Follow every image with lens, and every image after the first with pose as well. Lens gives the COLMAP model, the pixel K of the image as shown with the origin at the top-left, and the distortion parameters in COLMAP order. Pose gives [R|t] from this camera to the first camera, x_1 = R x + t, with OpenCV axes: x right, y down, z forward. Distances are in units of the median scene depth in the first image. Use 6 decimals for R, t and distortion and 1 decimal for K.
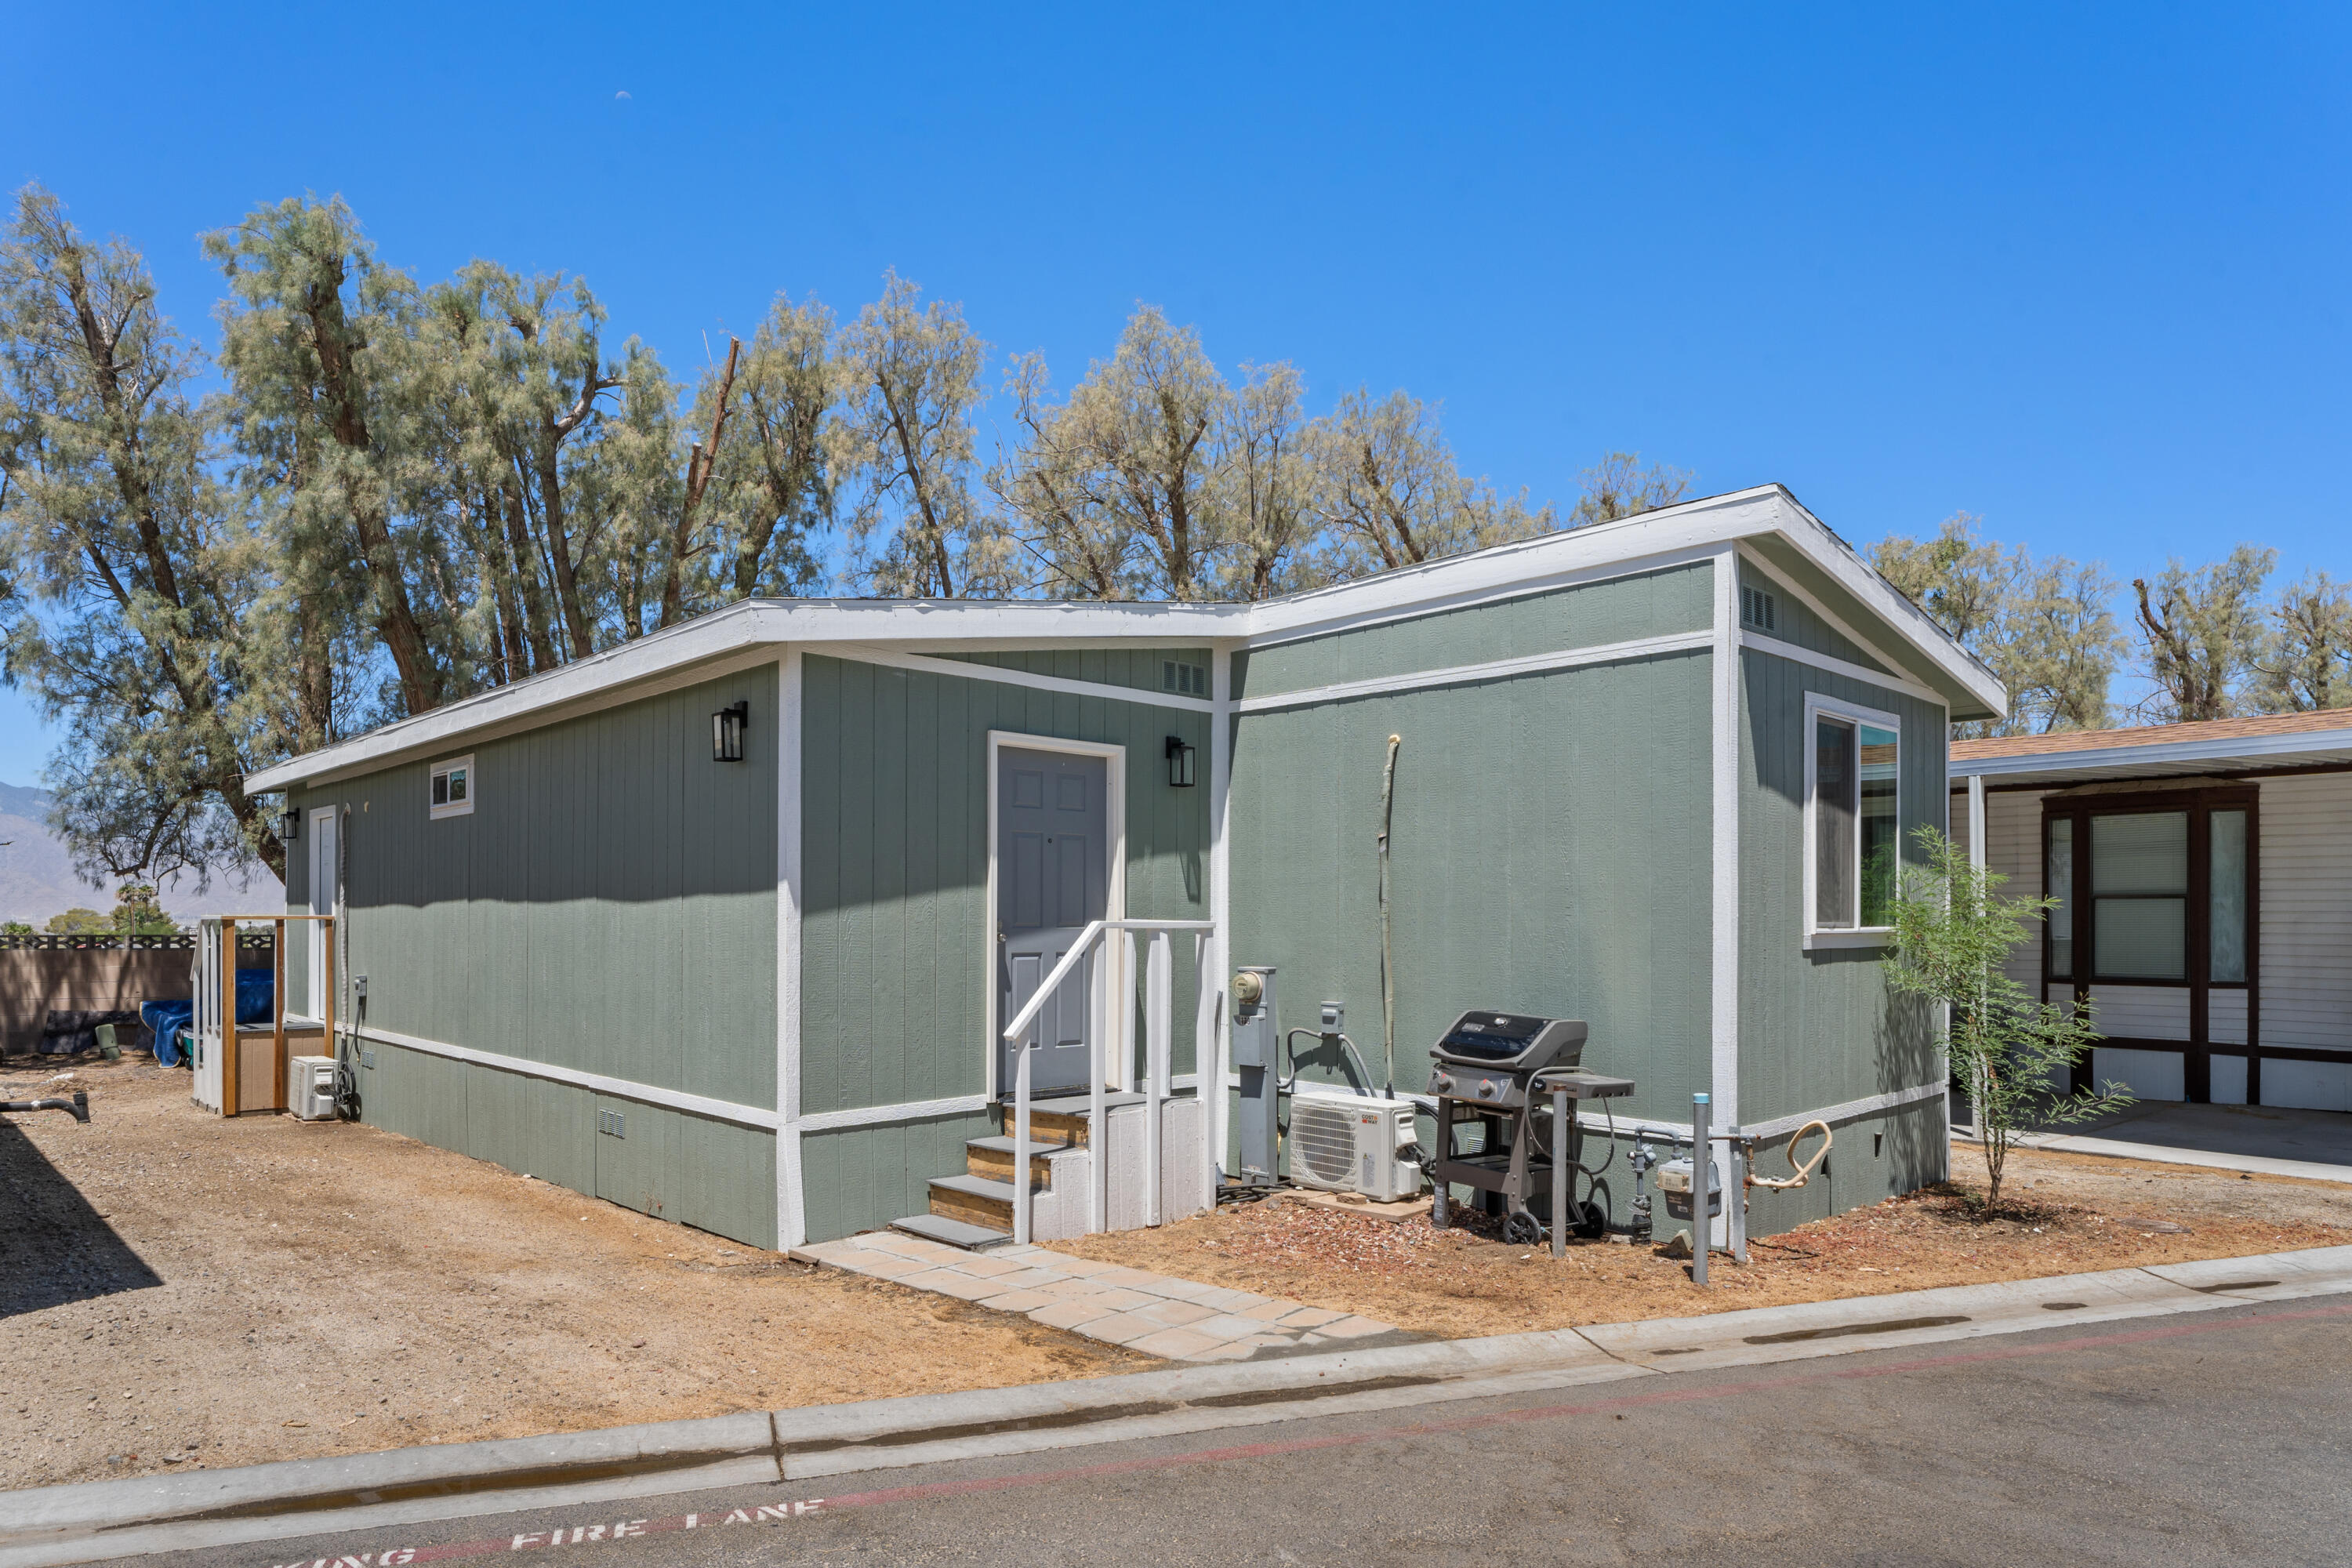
lens RADIAL K [[1411.1, 0, 1157.9], [0, 1411.1, 899.7], [0, 0, 1]] dist [-0.017414, -0.001810]
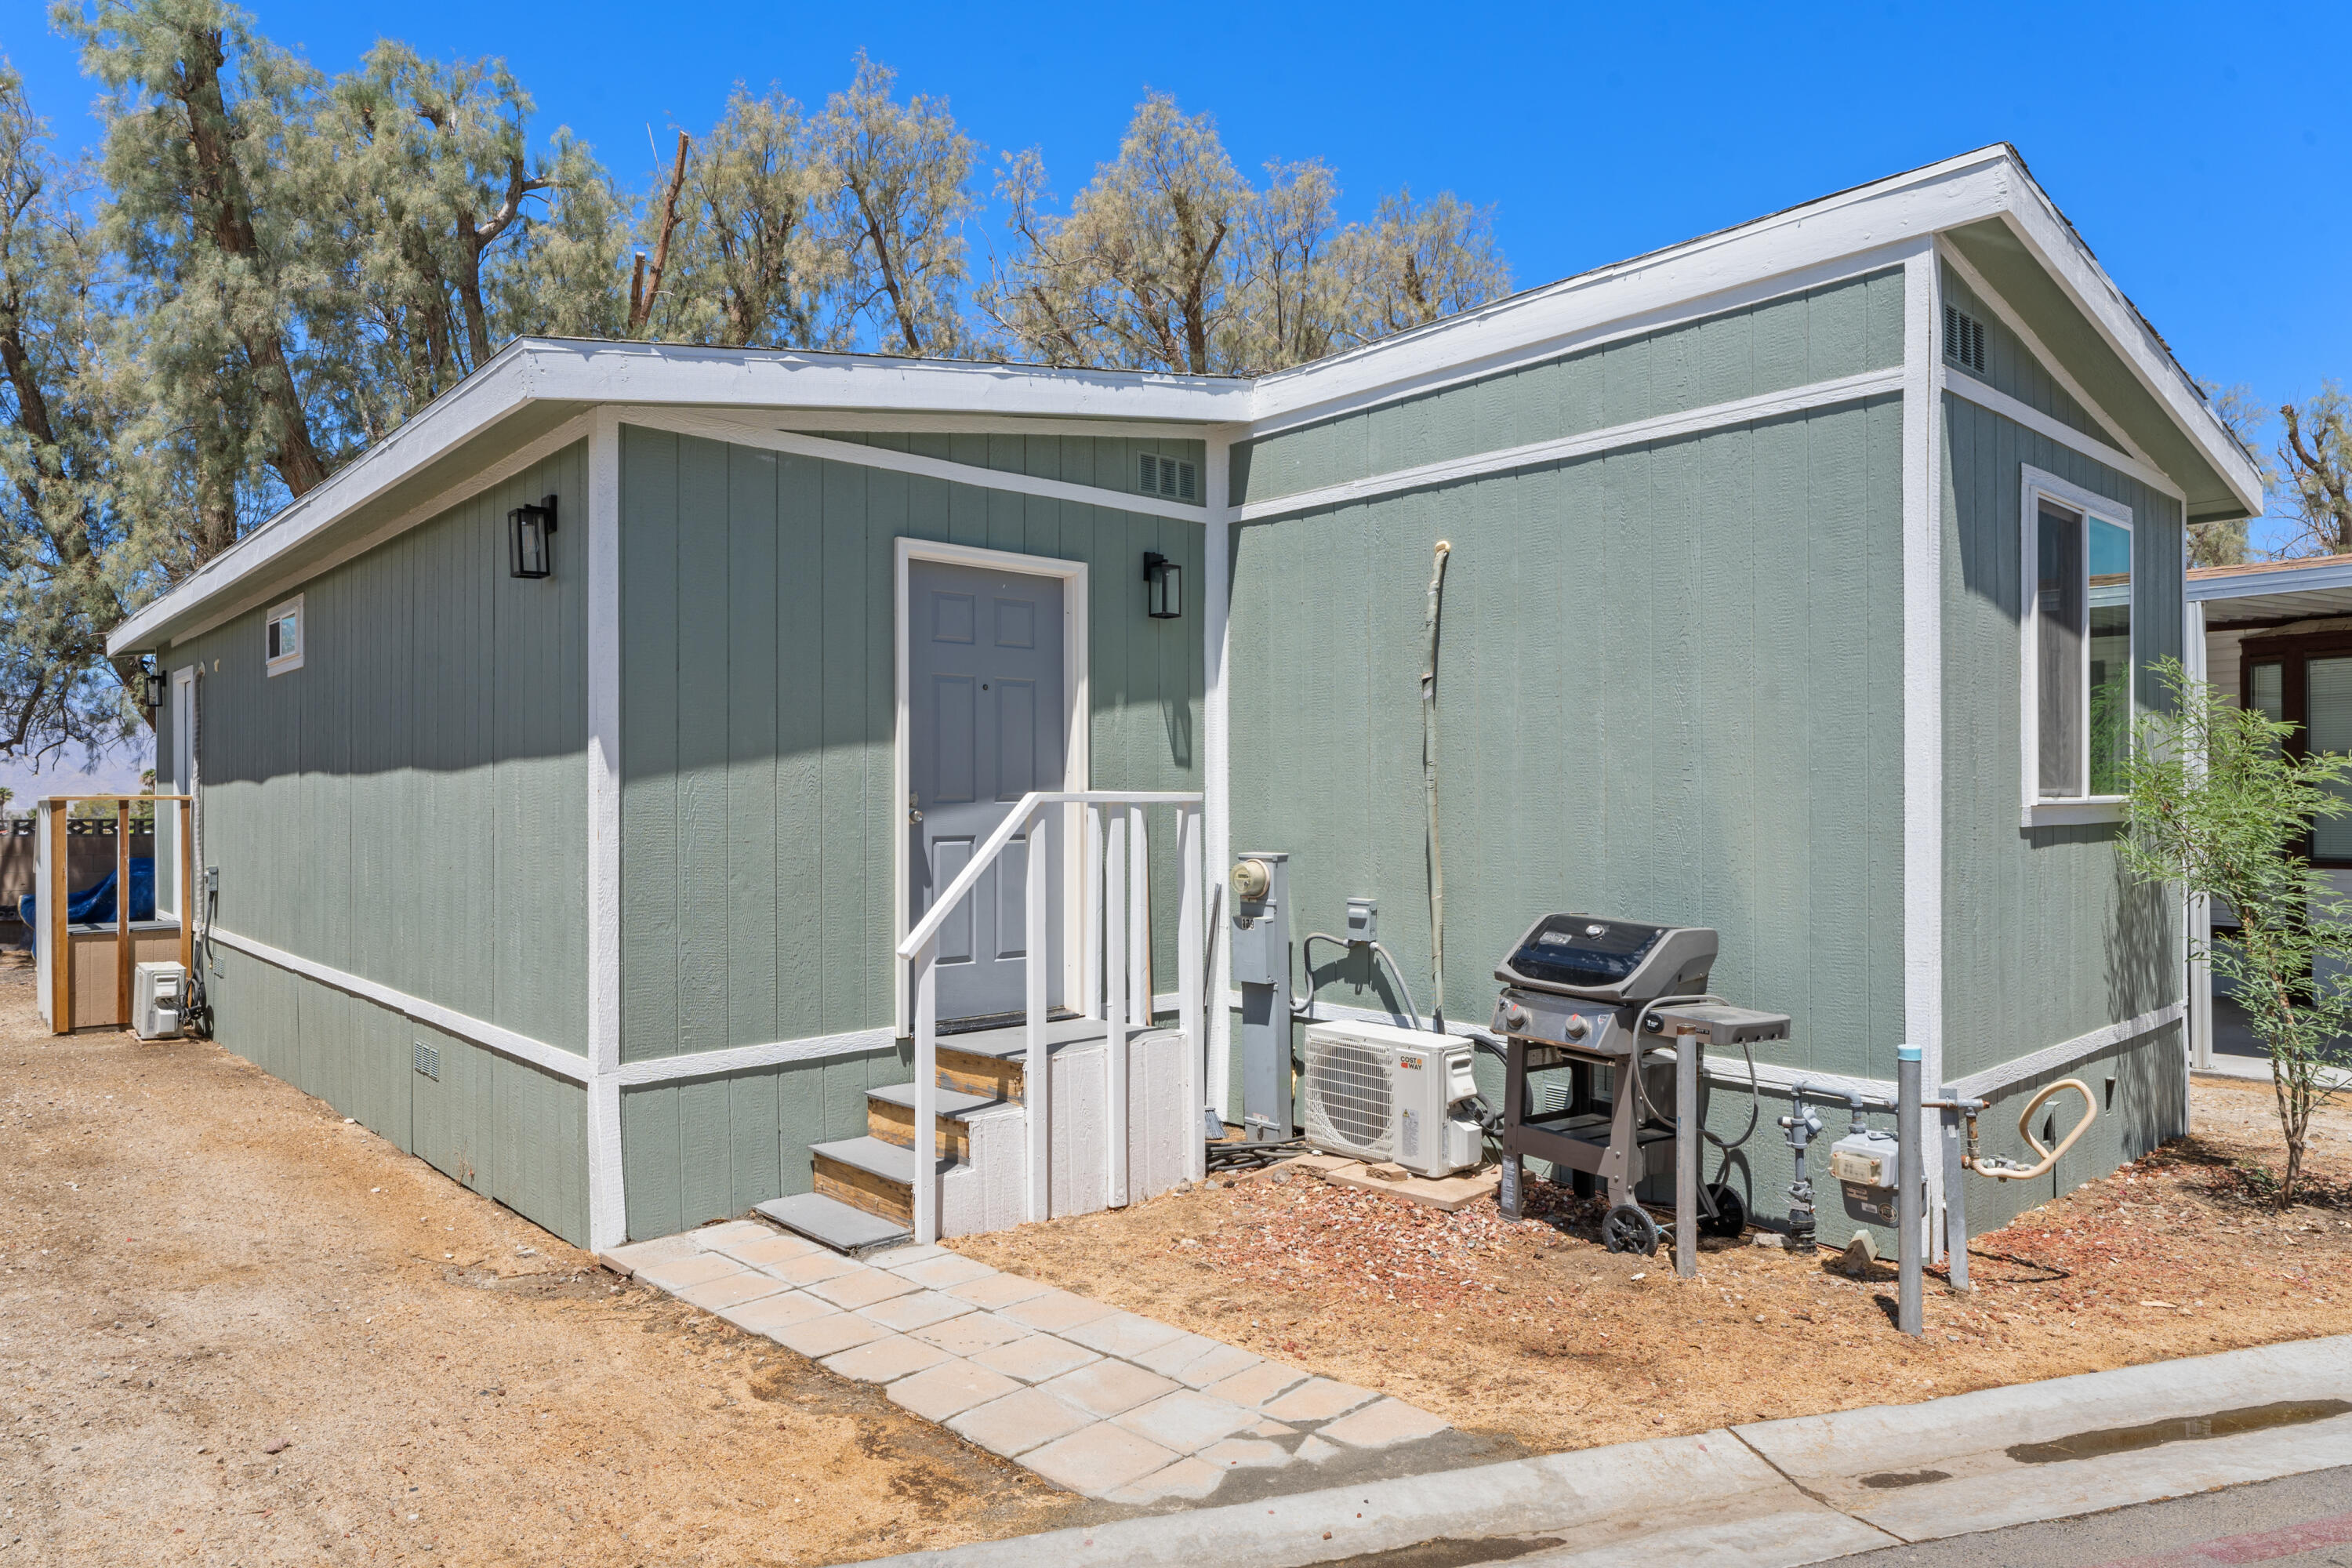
lens RADIAL K [[1448.0, 0, 1176.0], [0, 1448.0, 784.0], [0, 0, 1]] dist [-0.007367, 0.001897]
pose [[0.999843, -0.005743, -0.016758, 0.039870], [0.005816, 0.999974, 0.004301, 0.007408], [0.016733, -0.004398, 0.999850, 0.237931]]
